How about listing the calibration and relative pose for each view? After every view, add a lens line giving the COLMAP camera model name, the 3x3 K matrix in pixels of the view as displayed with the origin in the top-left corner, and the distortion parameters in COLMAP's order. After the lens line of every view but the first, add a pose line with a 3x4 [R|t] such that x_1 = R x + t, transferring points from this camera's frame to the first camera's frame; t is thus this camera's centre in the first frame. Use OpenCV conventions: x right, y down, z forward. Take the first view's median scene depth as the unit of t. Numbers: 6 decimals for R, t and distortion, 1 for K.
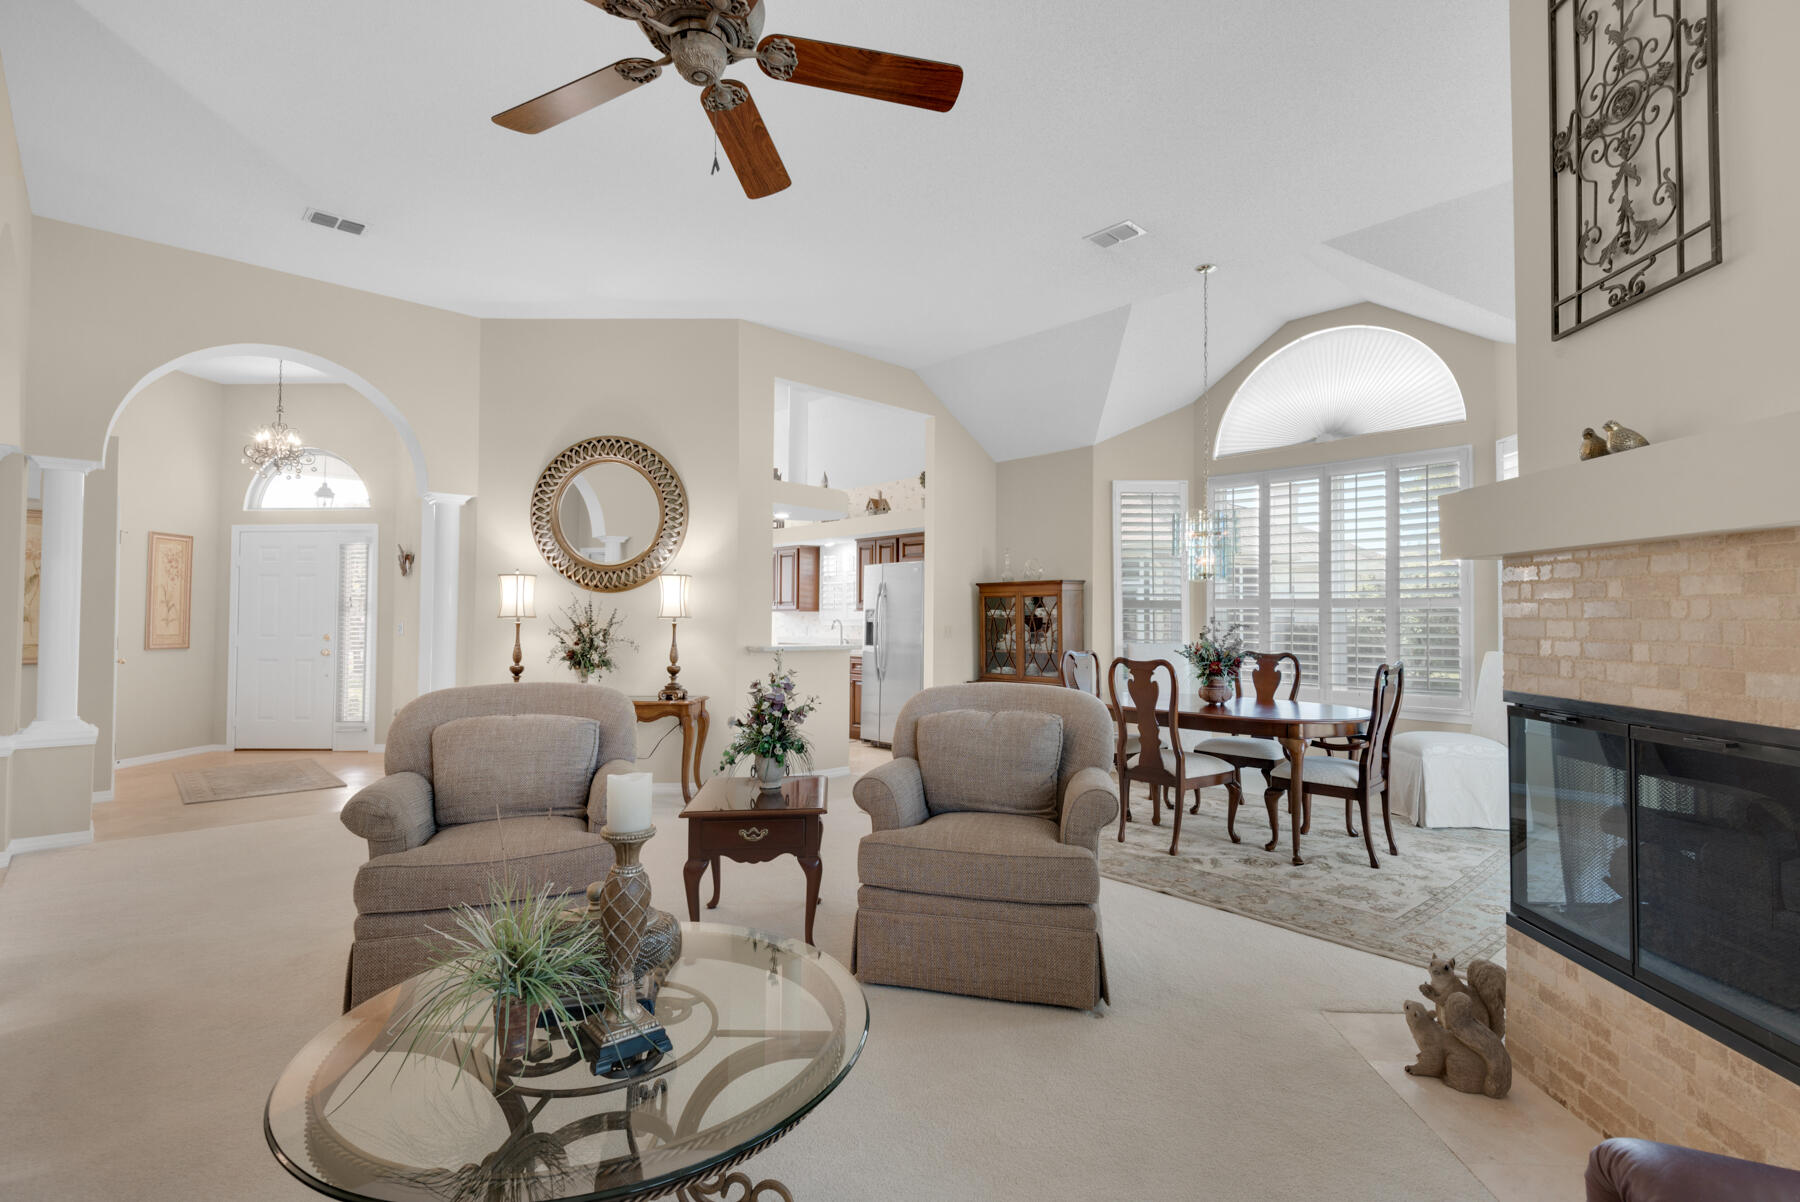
lens RADIAL K [[827.0, 0, 906.1], [0, 827.0, 600.2], [0, 0, 1]] dist [0.029830, -0.015710]
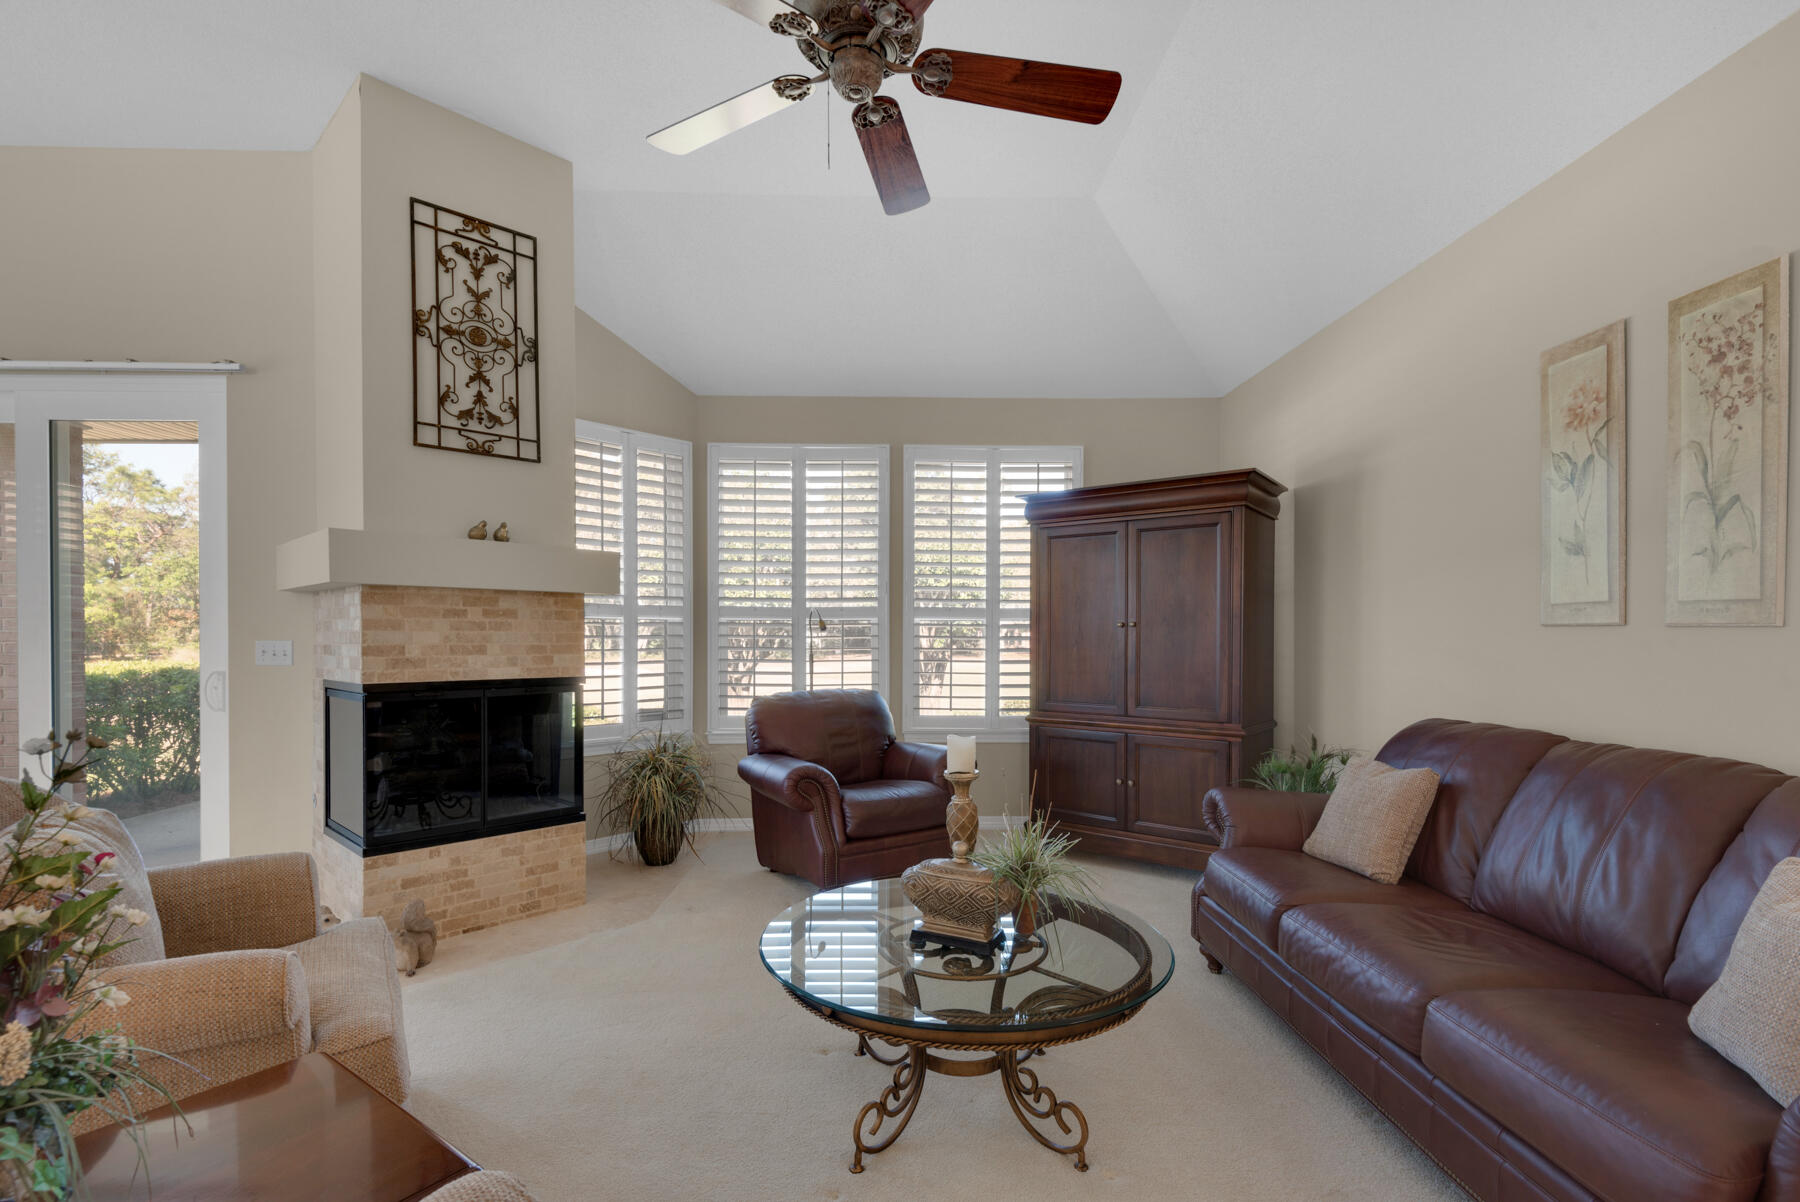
lens RADIAL K [[823.7, 0, 889.1], [0, 823.7, 633.9], [0, 0, 1]] dist [0.034893, -0.018677]
pose [[-0.744951, -0.000782, 0.667119, -0.316047], [-0.013798, 0.999803, -0.014236, 0.013719], [-0.666976, -0.019810, -0.744815, 0.572238]]
